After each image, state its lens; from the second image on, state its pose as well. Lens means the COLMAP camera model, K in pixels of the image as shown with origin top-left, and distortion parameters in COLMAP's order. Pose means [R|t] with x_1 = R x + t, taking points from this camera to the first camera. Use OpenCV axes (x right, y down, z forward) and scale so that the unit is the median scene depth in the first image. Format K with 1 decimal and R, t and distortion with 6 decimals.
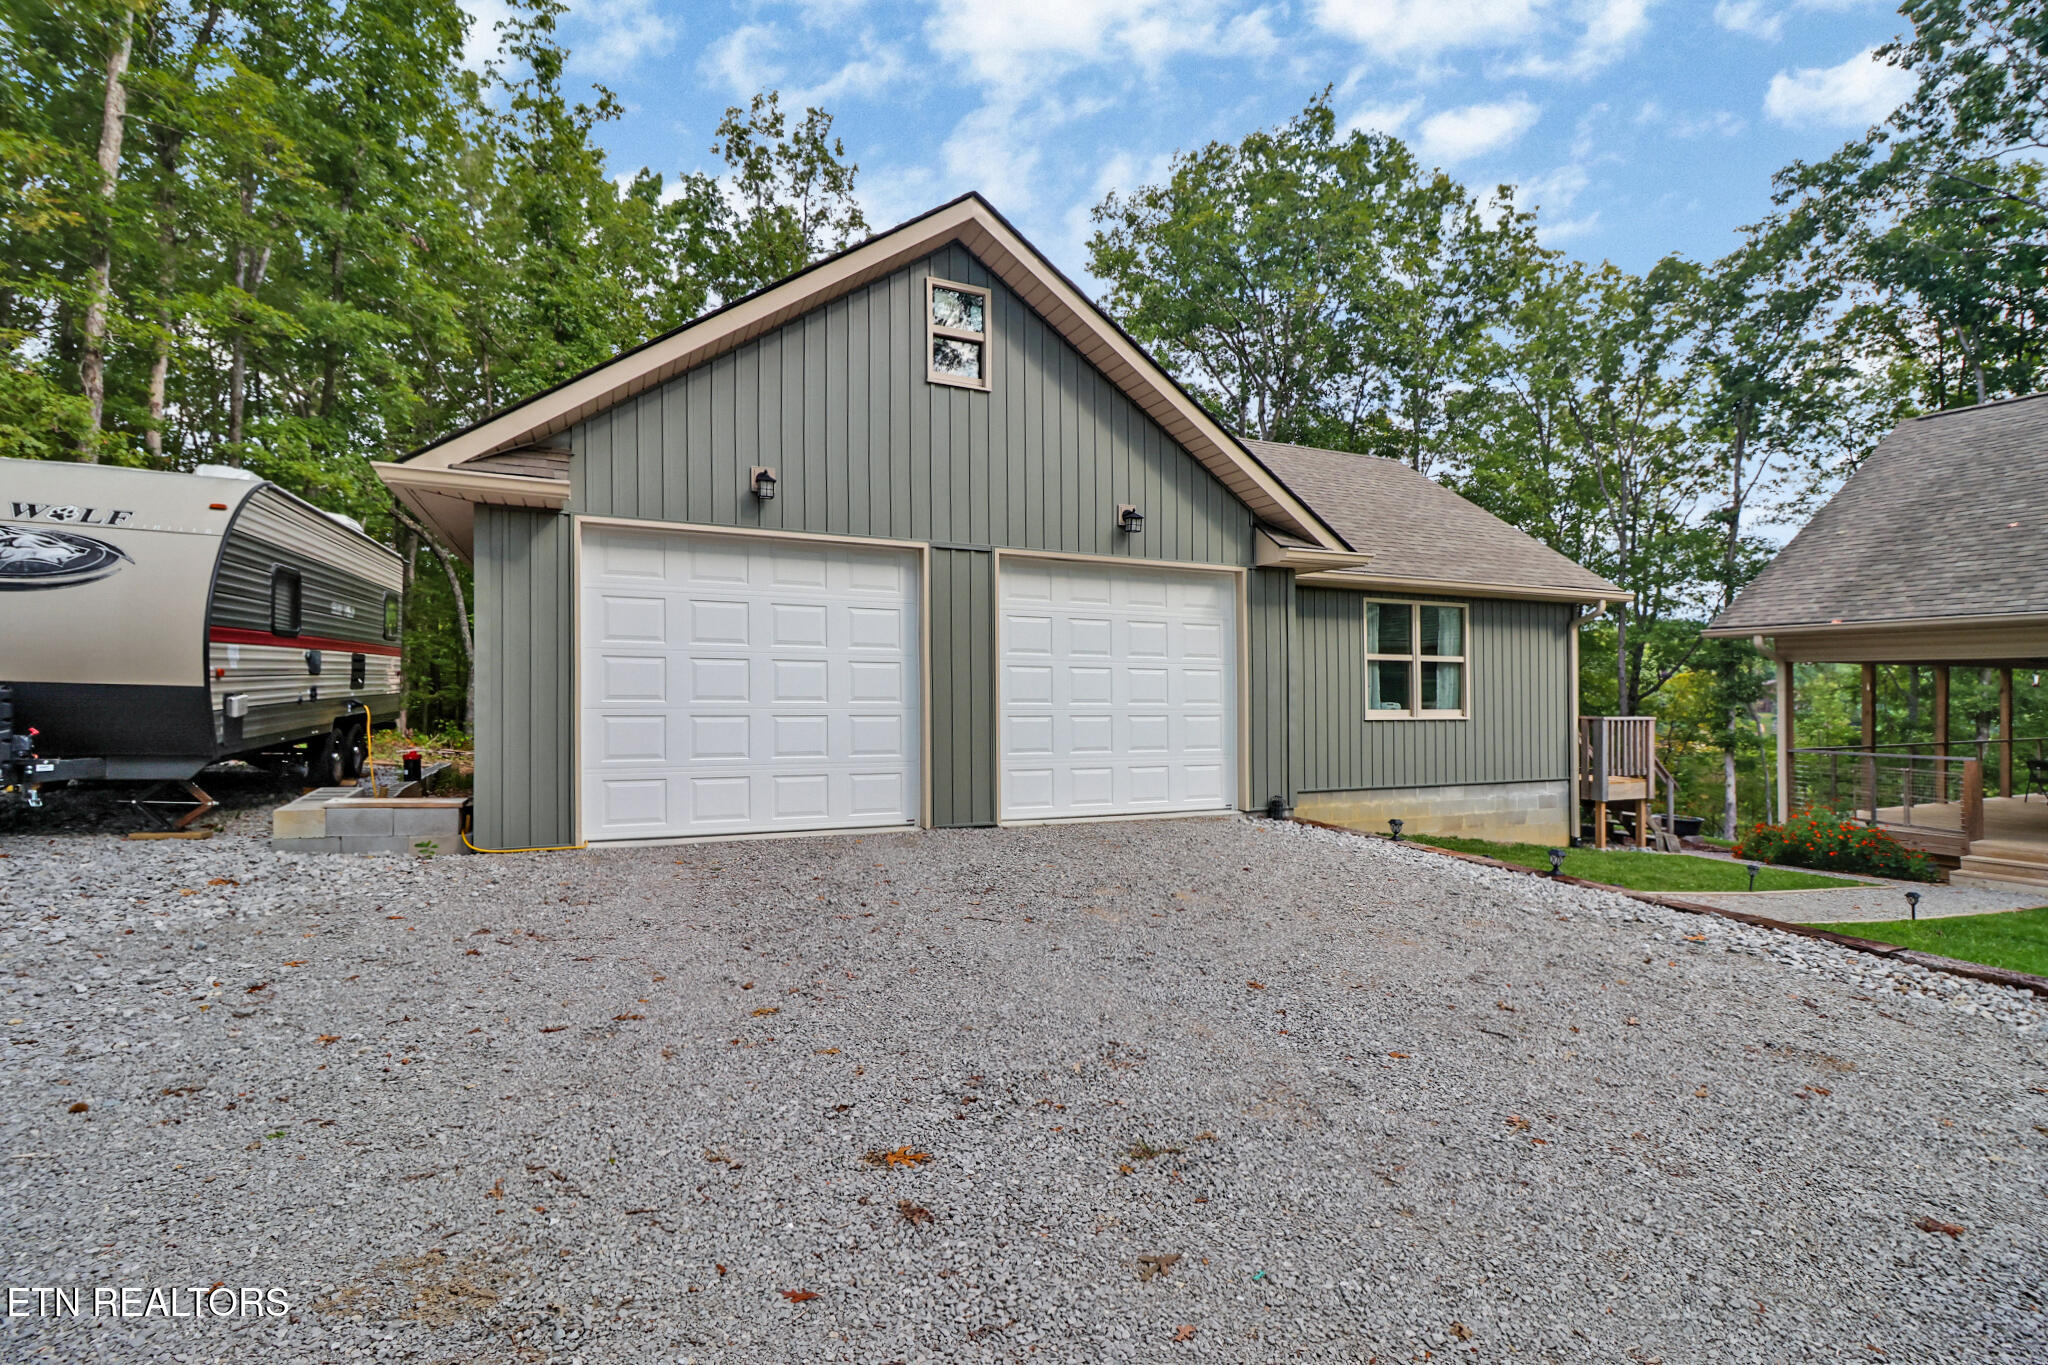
lens RADIAL K [[950.4, 0, 1025.2], [0, 950.4, 659.1], [0, 0, 1]] dist [-0.000852, -0.000297]
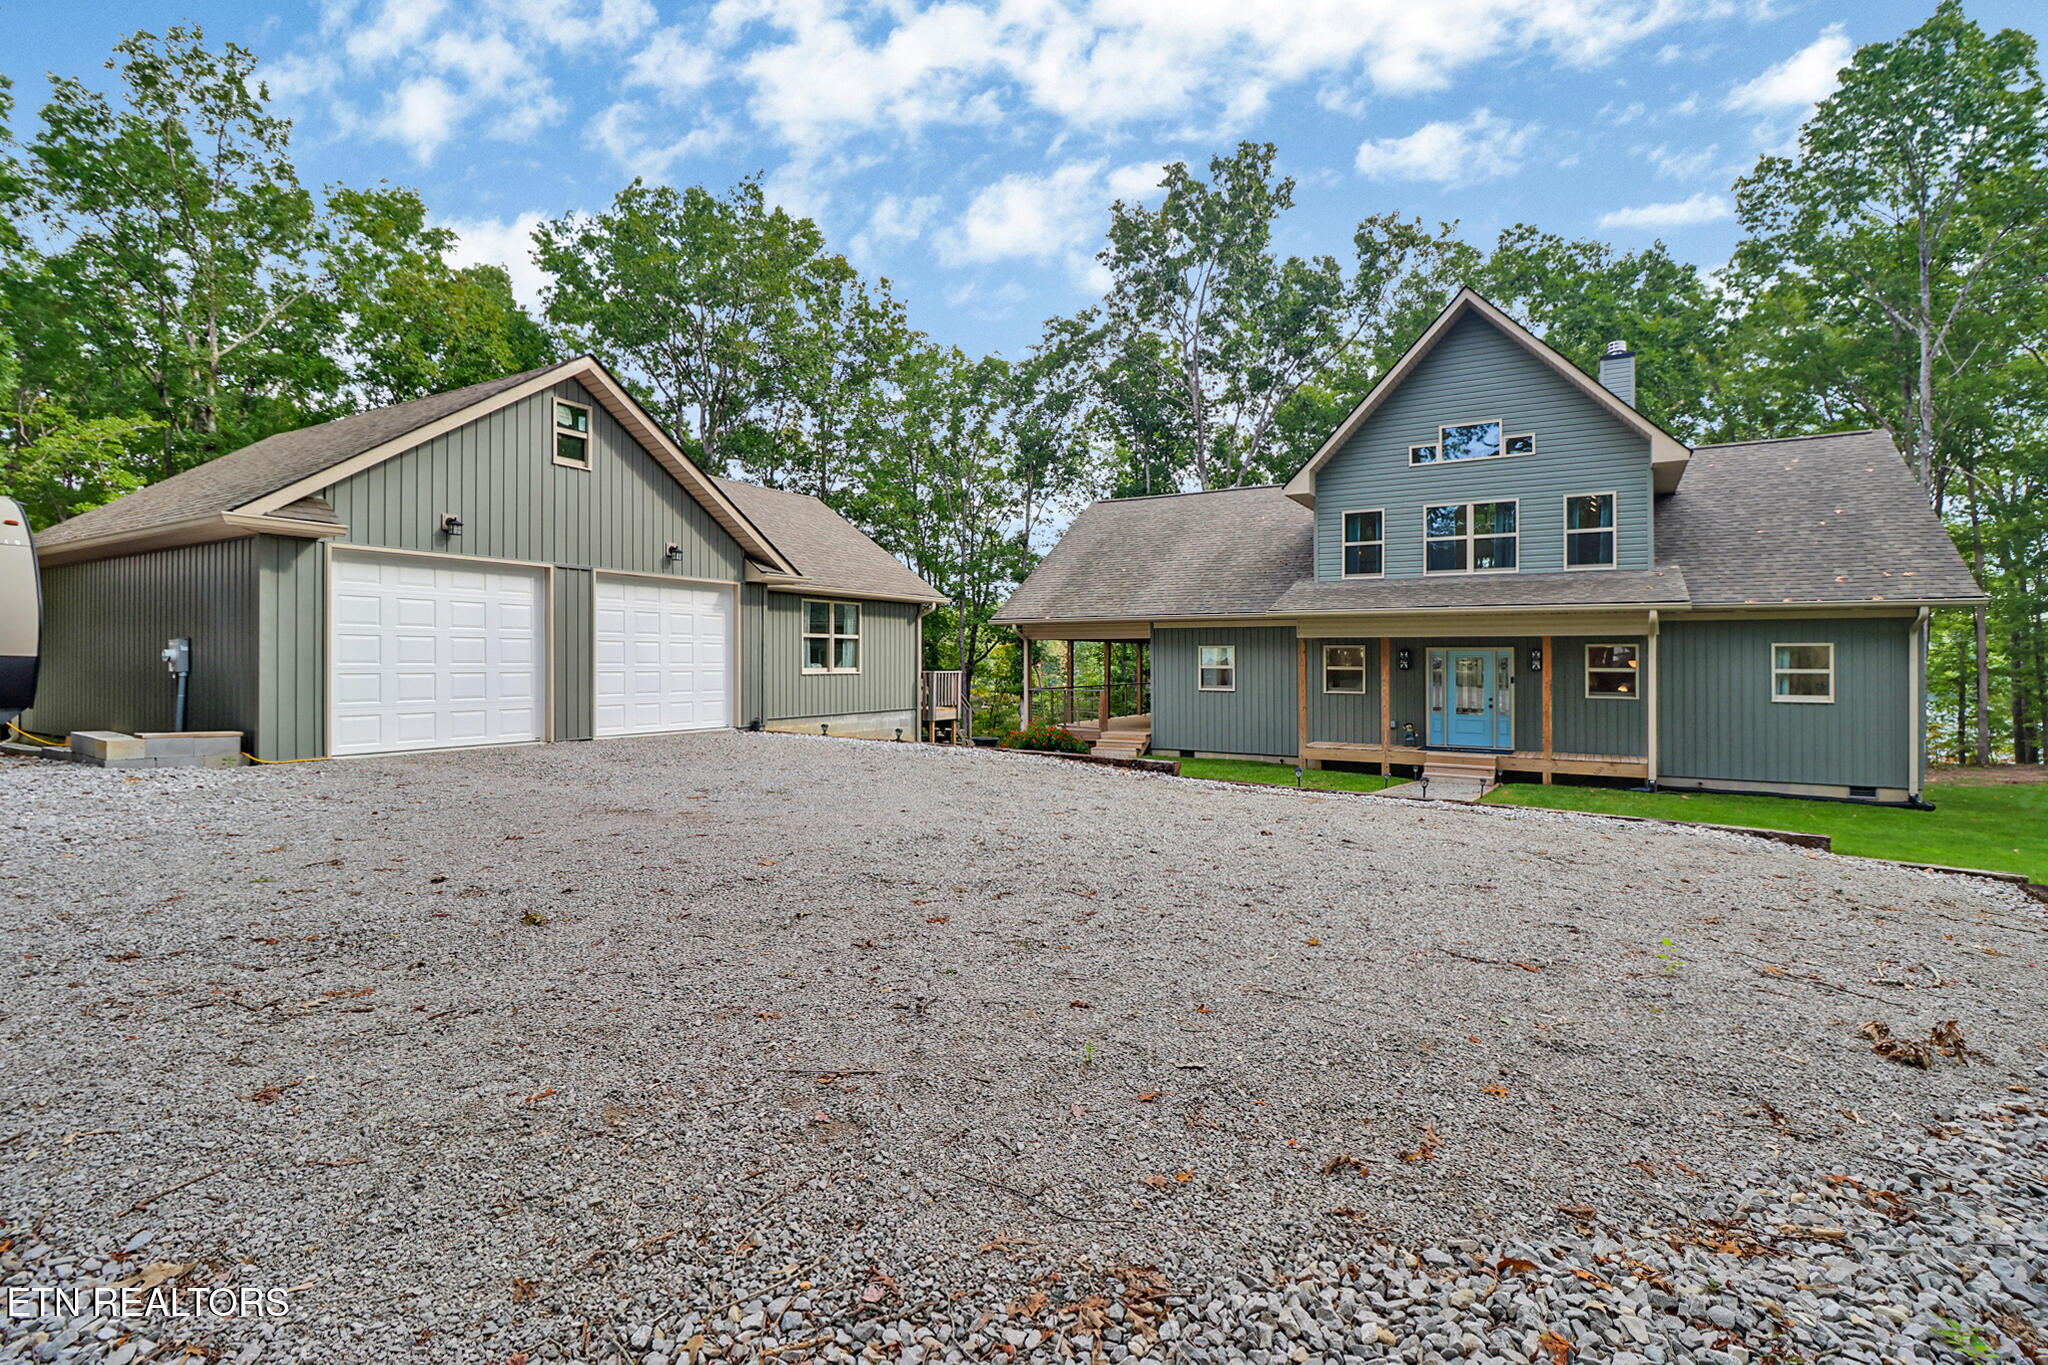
lens RADIAL K [[950.4, 0, 1025.2], [0, 950.4, 659.1], [0, 0, 1]] dist [-0.000852, -0.000297]
pose [[0.820353, -0.006037, 0.571825, -0.117905], [-0.011601, 0.999563, 0.027196, -0.004621], [-0.571739, -0.028944, 0.819925, -0.250446]]
